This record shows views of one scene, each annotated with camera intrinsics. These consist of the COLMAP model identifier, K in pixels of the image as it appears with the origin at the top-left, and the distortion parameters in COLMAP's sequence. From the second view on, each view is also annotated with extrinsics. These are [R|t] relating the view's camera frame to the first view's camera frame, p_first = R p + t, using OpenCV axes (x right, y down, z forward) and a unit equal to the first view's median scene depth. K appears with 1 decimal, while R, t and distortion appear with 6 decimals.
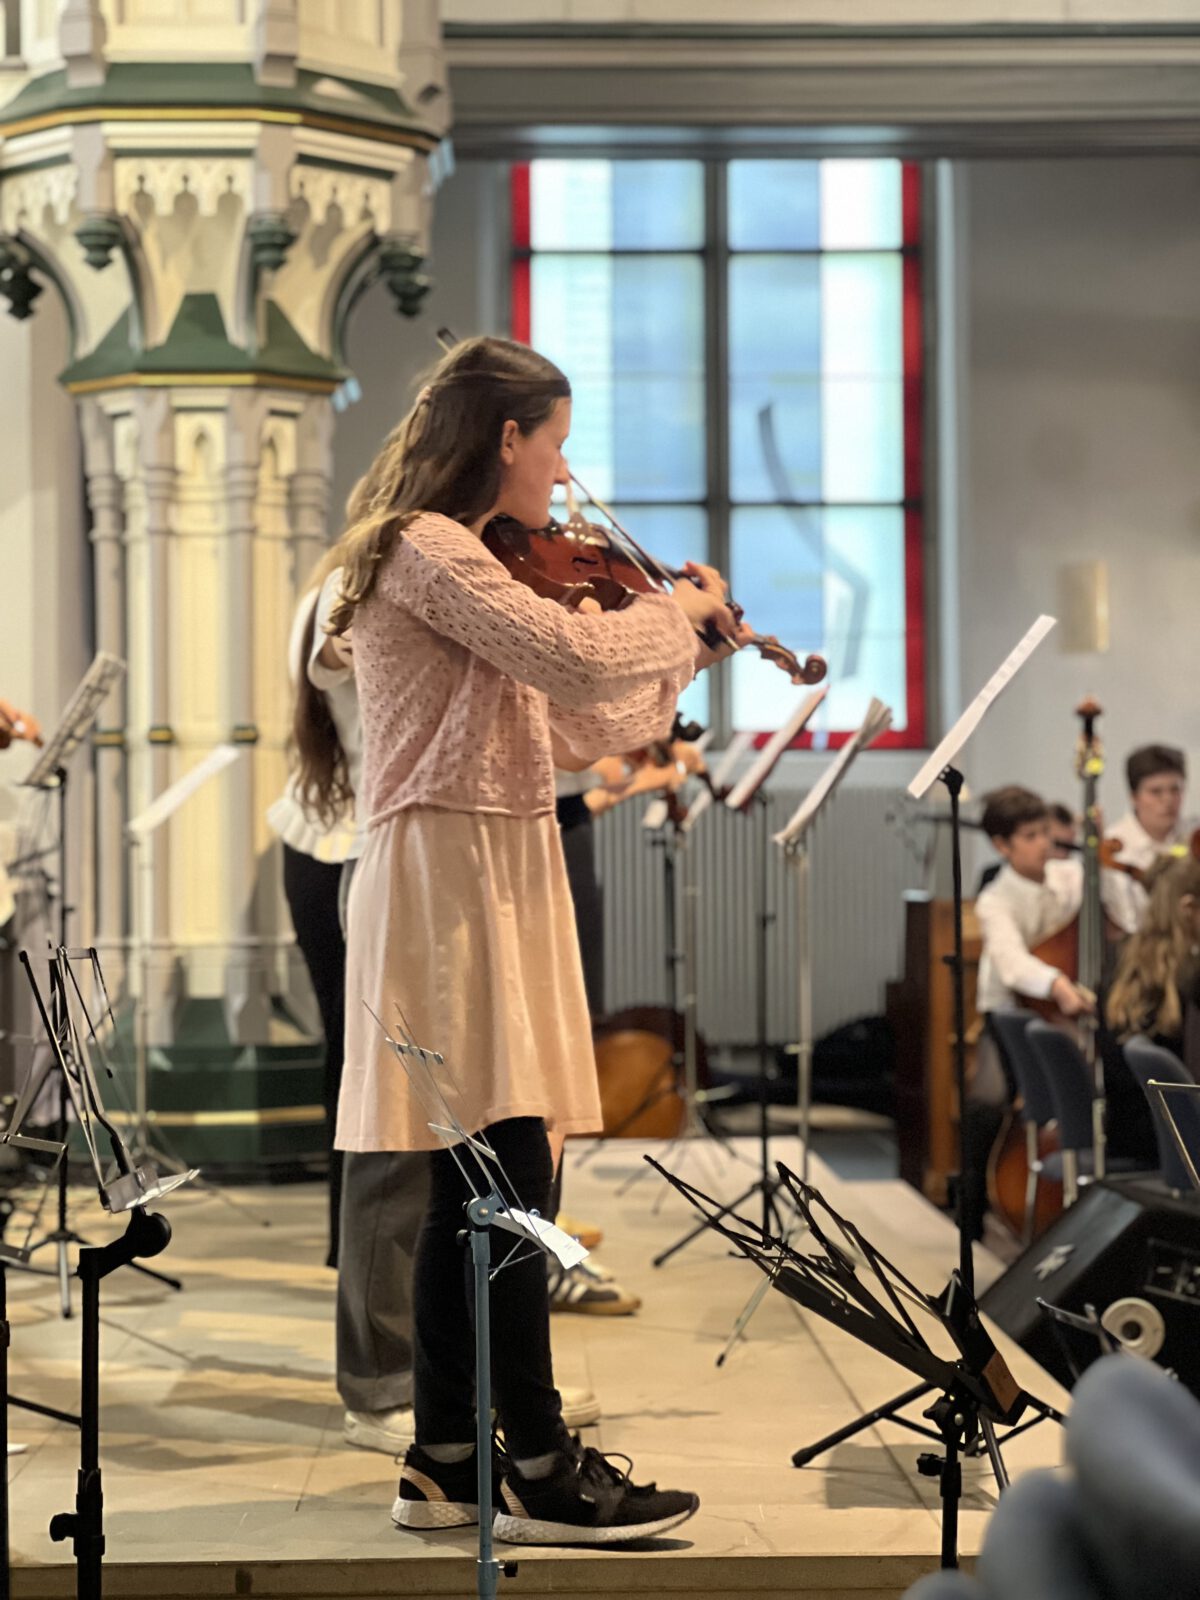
lens RADIAL K [[3615.7, 0, 595.5], [0, 3615.7, 790.5], [0, 0, 1]] dist [0.192529, 0.000000]
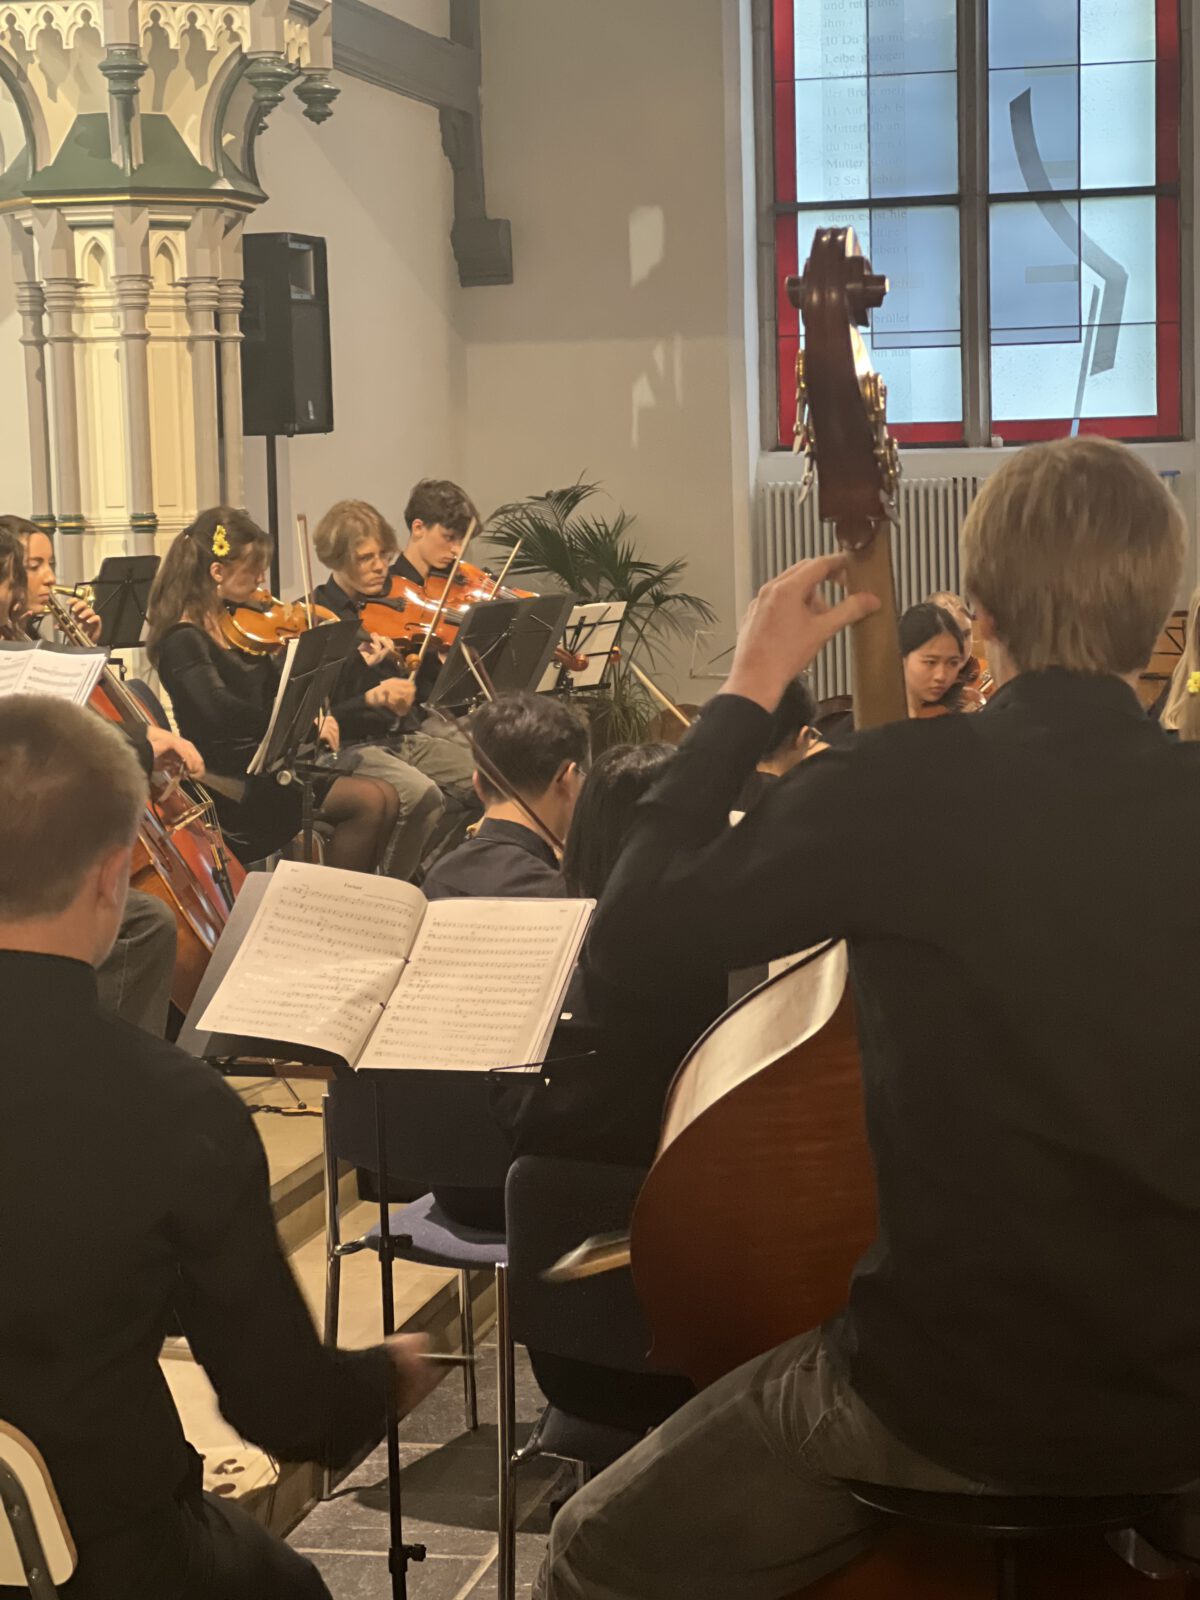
lens RADIAL K [[3615.7, 0, 603.1], [0, 3615.7, 795.0], [0, 0, 1]] dist [0.192529, 0.000000]
pose [[0.973400, 0.000444, -0.229112, 0.293435], [0.025810, 0.993420, 0.111579, -0.052618], [0.227654, -0.114524, 0.966984, -0.050242]]
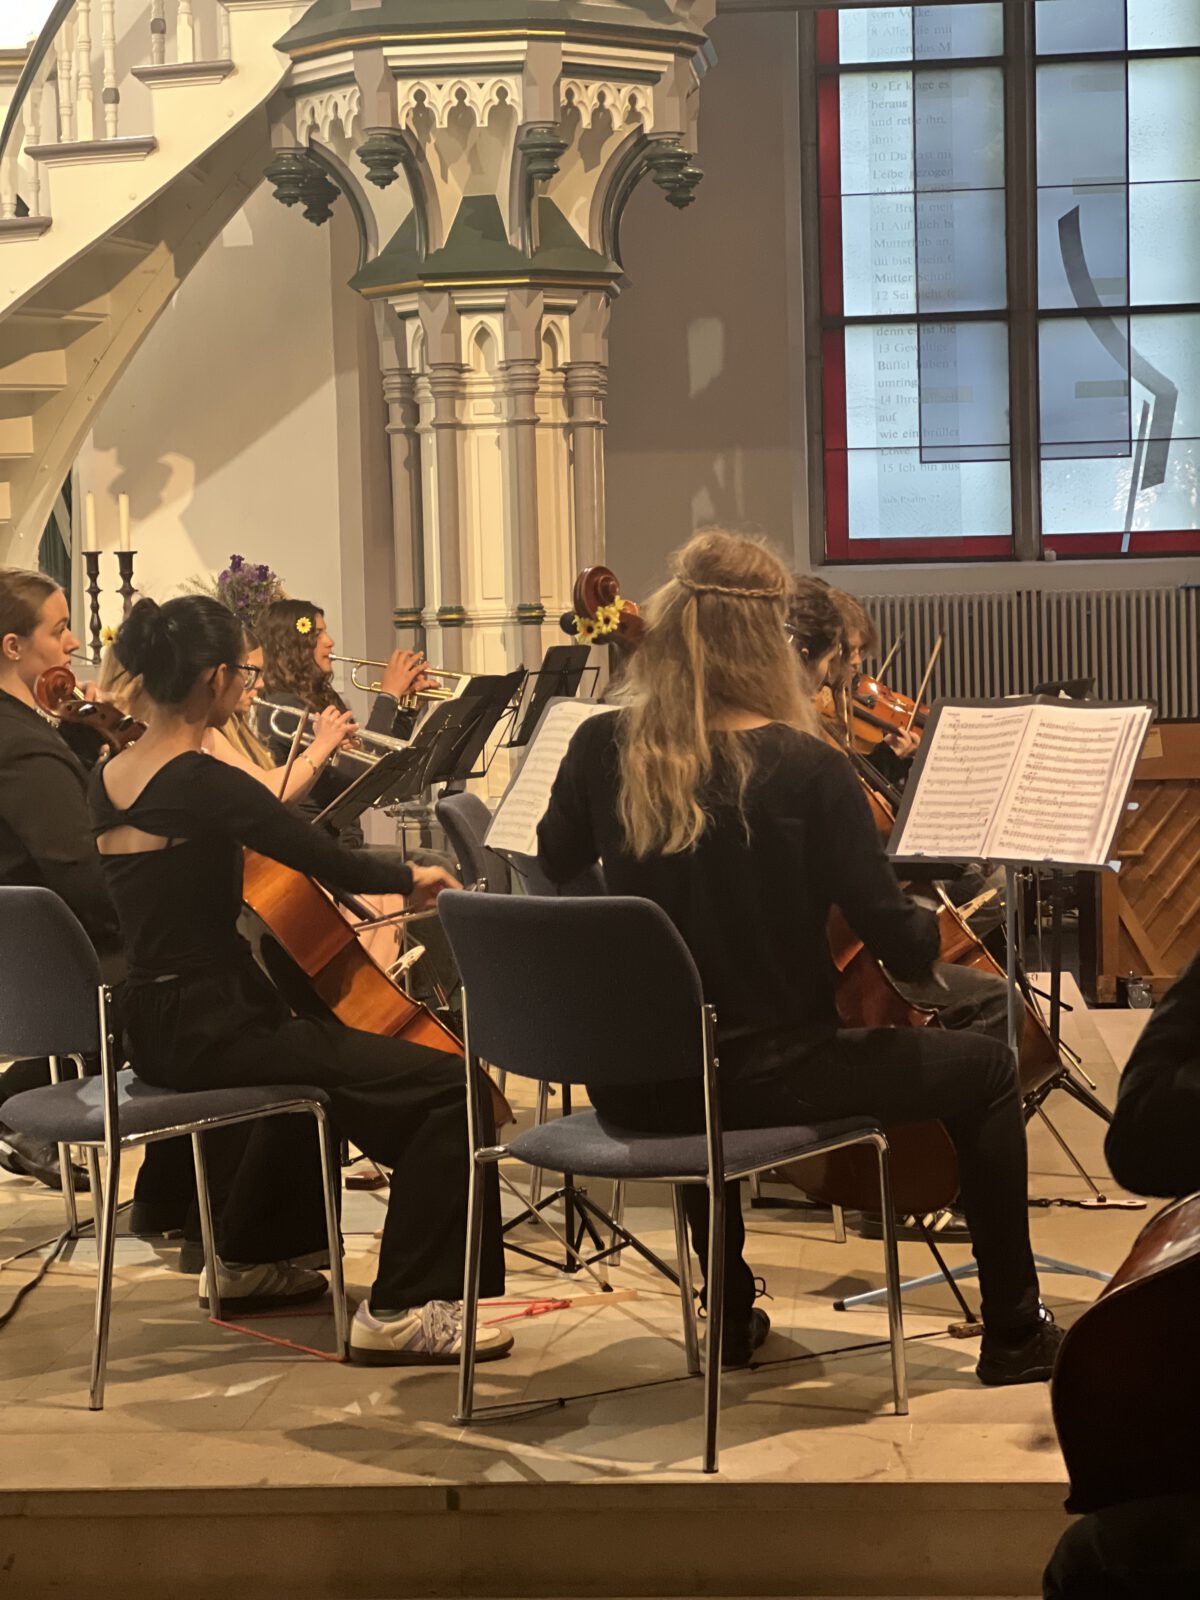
lens RADIAL K [[3615.7, 0, 568.6], [0, 3615.7, 759.3], [0, 0, 1]] dist [0.192529, 0.000000]
pose [[0.993779, -0.016864, -0.110090, 0.031282], [0.023993, 0.997677, 0.063762, -0.040208], [0.108759, -0.066007, 0.991874, -0.059549]]
